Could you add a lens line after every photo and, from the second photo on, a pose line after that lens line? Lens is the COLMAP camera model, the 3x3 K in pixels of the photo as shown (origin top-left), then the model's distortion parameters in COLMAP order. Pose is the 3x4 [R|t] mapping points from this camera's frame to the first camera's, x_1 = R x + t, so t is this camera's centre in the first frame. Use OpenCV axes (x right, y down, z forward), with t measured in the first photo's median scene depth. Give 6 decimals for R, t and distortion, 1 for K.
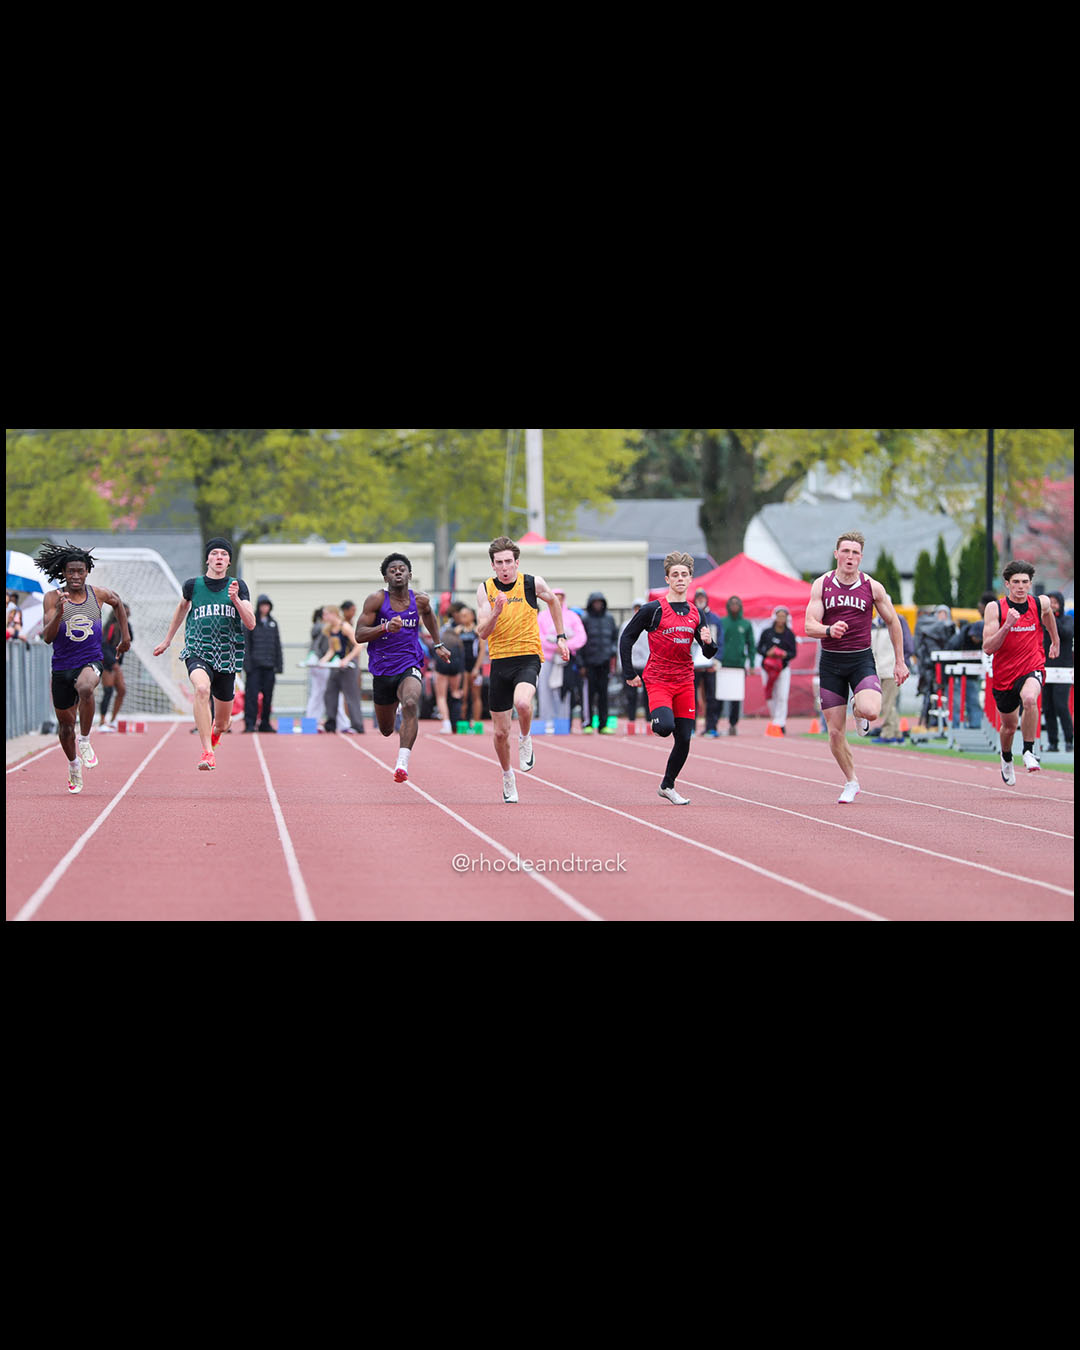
lens RADIAL K [[6735.3, 0, 1021.3], [0, 6735.3, 674.0], [0, 0, 1]] dist [-0.482019, 4.015773]
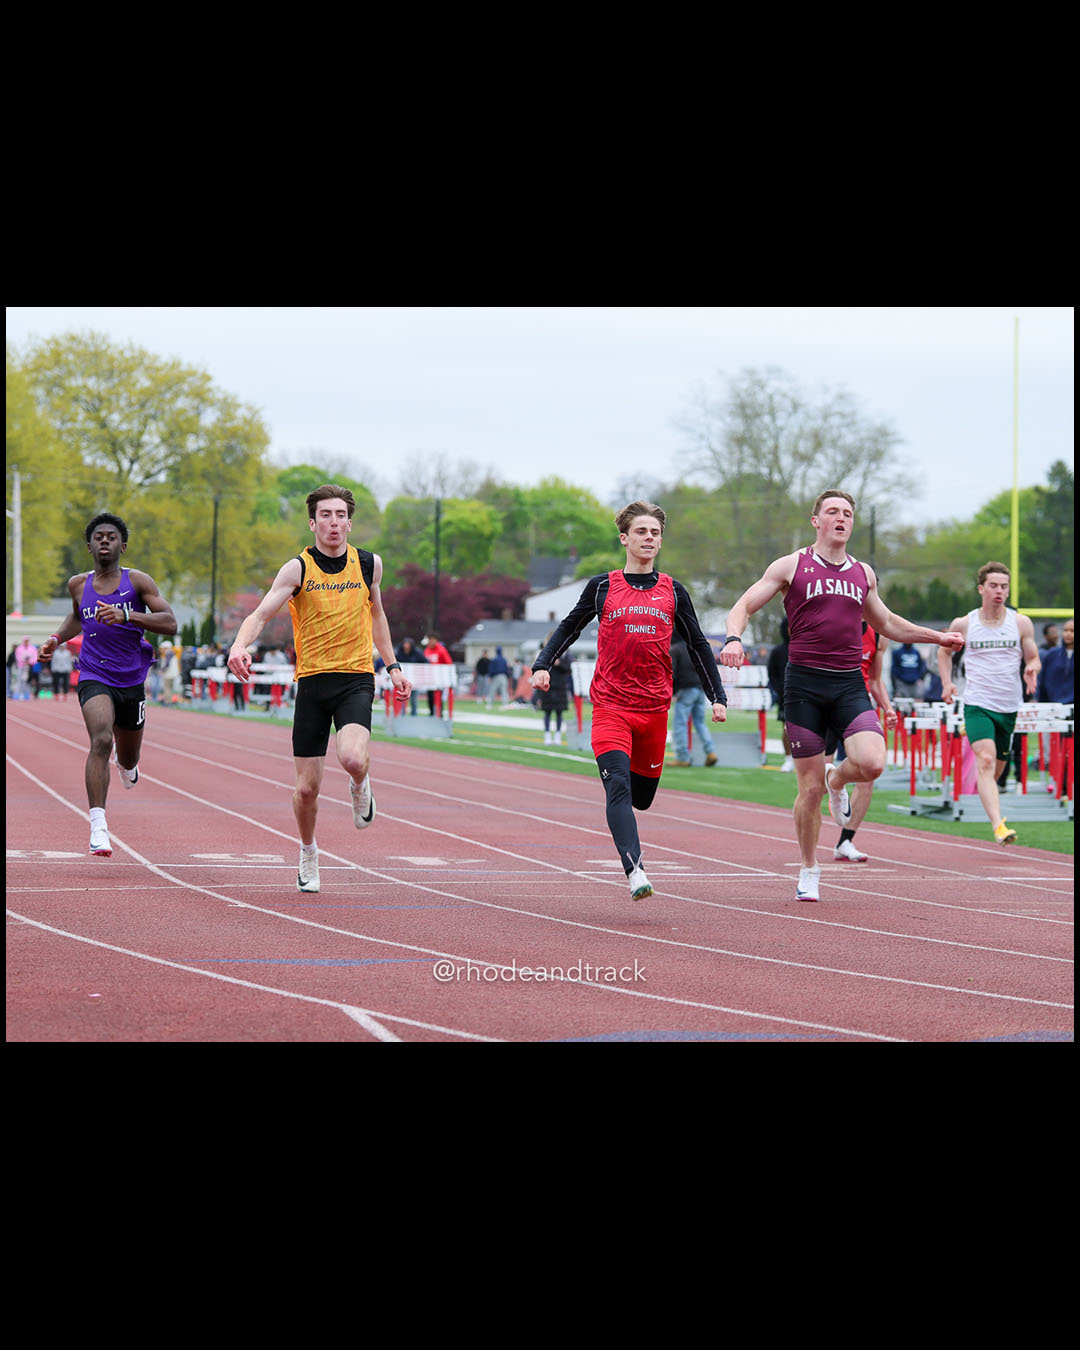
lens RADIAL K [[6160.0, 0, 540.0], [0, 6160.0, 675.0], [0, 0, 1]] dist [0.143536, 0.715752]
pose [[0.999614, 0.021537, -0.017557, 0.146508], [-0.021574, 0.999765, -0.001891, 0.000835], [0.017512, 0.002269, 0.999844, -1.130912]]
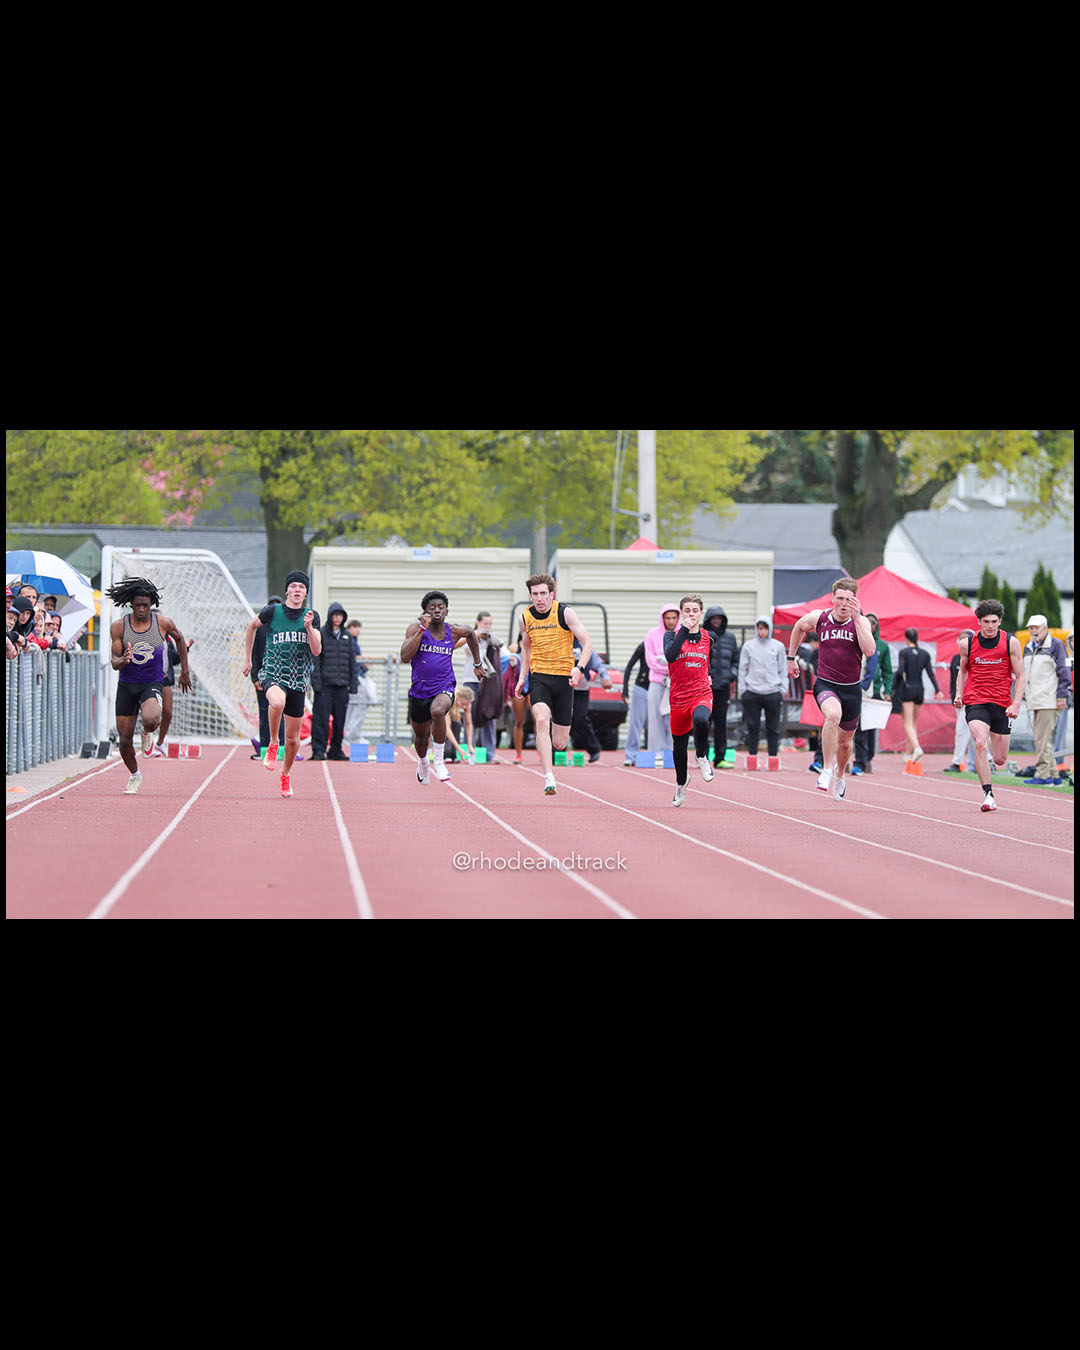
lens RADIAL K [[6735.3, 0, 1021.3], [0, 6735.3, 674.0], [0, 0, 1]] dist [-0.482019, 4.015773]
pose [[0.999720, 0.017474, -0.015953, -0.008873], [-0.017500, 0.999846, -0.001502, -0.002797], [0.015924, 0.001781, 0.999872, 0.119882]]
